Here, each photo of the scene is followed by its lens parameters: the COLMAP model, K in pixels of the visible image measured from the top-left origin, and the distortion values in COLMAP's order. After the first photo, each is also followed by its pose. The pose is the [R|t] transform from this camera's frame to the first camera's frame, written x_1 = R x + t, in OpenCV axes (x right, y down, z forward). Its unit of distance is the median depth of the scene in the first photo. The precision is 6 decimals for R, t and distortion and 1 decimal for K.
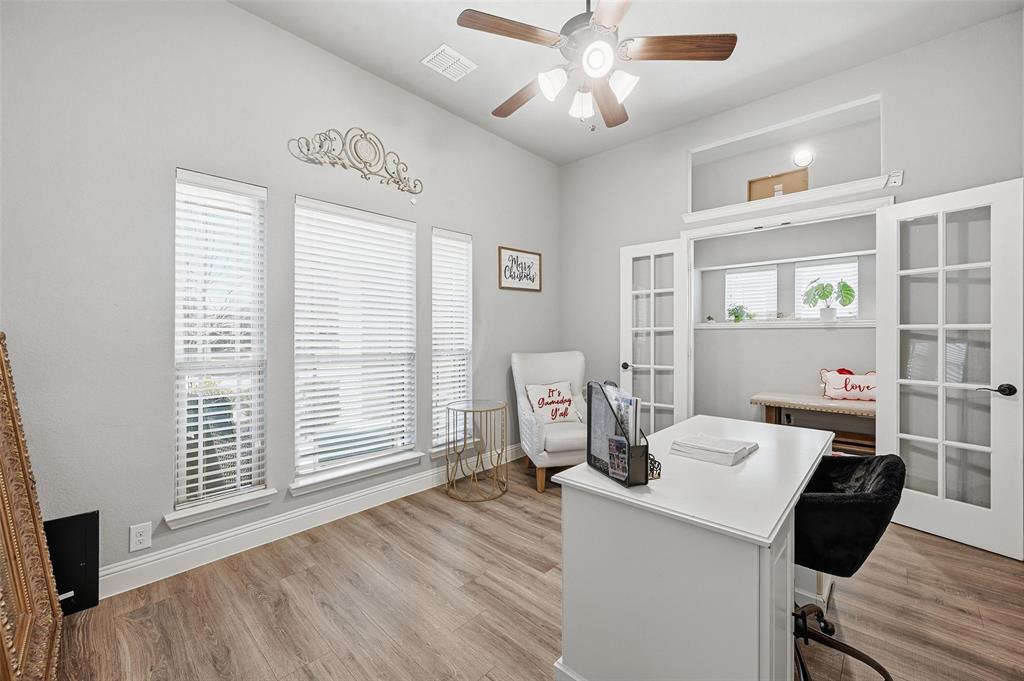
lens RADIAL K [[412.3, 0, 508.3], [0, 412.3, 330.2], [0, 0, 1]] dist [-0.001407, -0.000228]
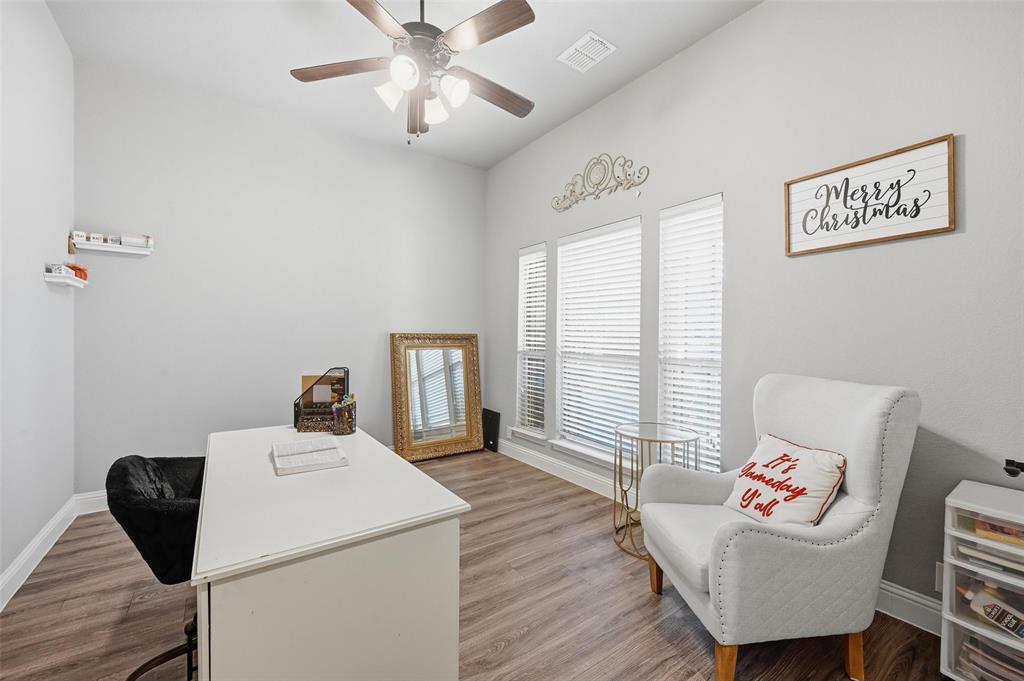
lens RADIAL K [[412.3, 0, 508.3], [0, 412.3, 330.2], [0, 0, 1]] dist [-0.001407, -0.000228]
pose [[-0.204725, -0.008125, -0.978786, 0.729565], [0.005770, 0.999938, -0.009508, 0.001303], [0.978803, -0.007595, -0.204665, 0.896689]]
